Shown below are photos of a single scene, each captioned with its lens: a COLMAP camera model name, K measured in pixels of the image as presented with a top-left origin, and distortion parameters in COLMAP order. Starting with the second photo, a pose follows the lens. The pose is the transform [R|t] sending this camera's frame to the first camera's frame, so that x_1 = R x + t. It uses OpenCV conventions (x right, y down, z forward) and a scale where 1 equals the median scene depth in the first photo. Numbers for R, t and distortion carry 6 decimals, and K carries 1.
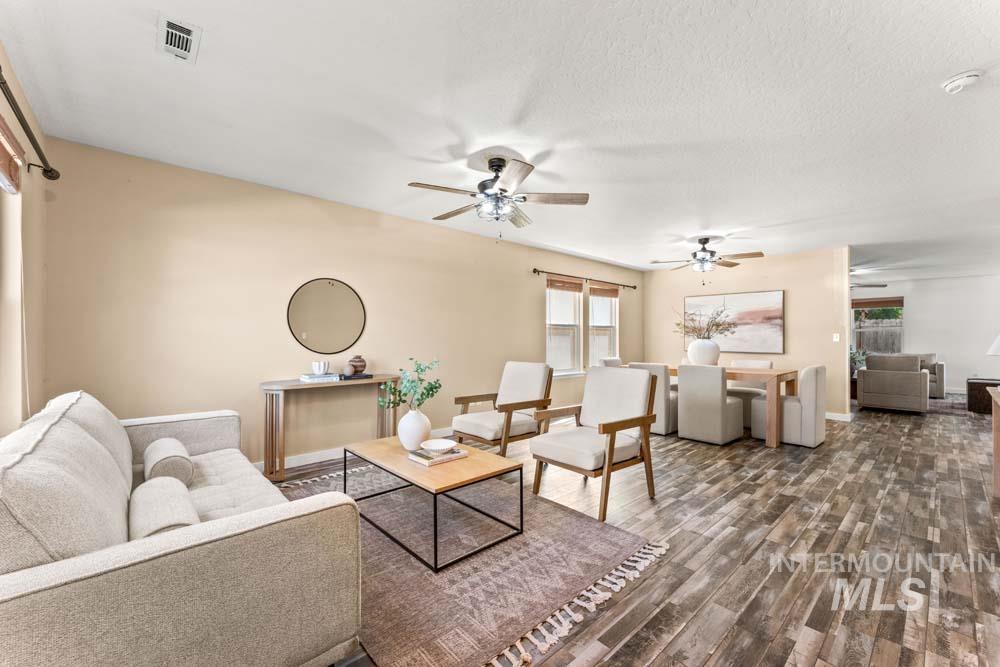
lens RADIAL K [[397.1, 0, 498.4], [0, 397.1, 336.8], [0, 0, 1]] dist [0.002815, 0.000076]
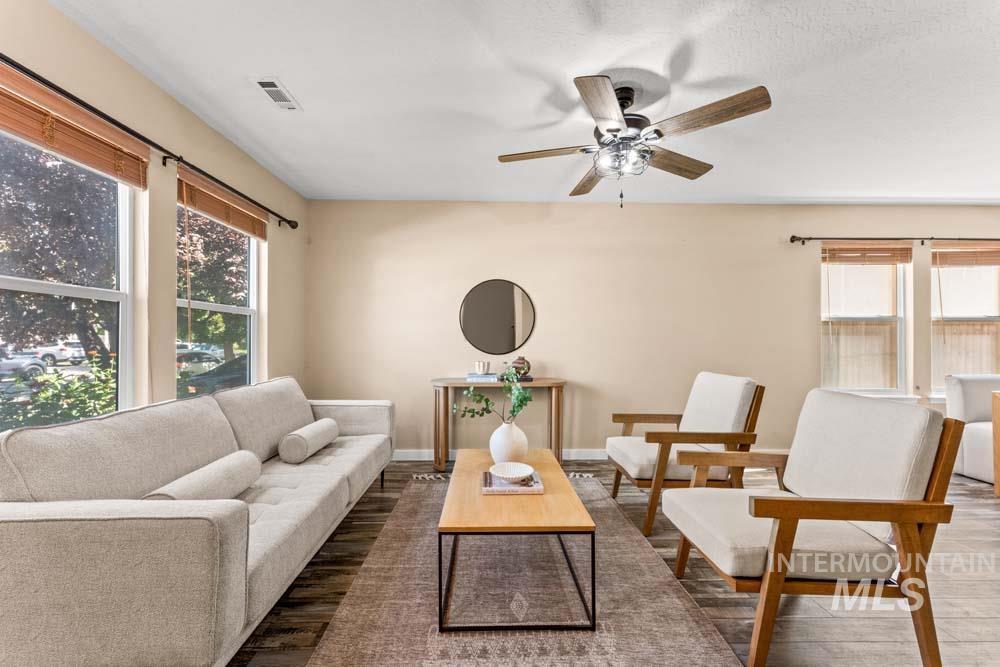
lens RADIAL K [[399.7, 0, 494.7], [0, 399.7, 335.8], [0, 0, 1]] dist [0.000089, 0.000137]
pose [[0.755497, -0.003378, -0.655143, 0.274878], [0.000827, 0.999991, -0.004202, 0.000697], [0.655151, 0.002633, 0.755493, 0.278882]]
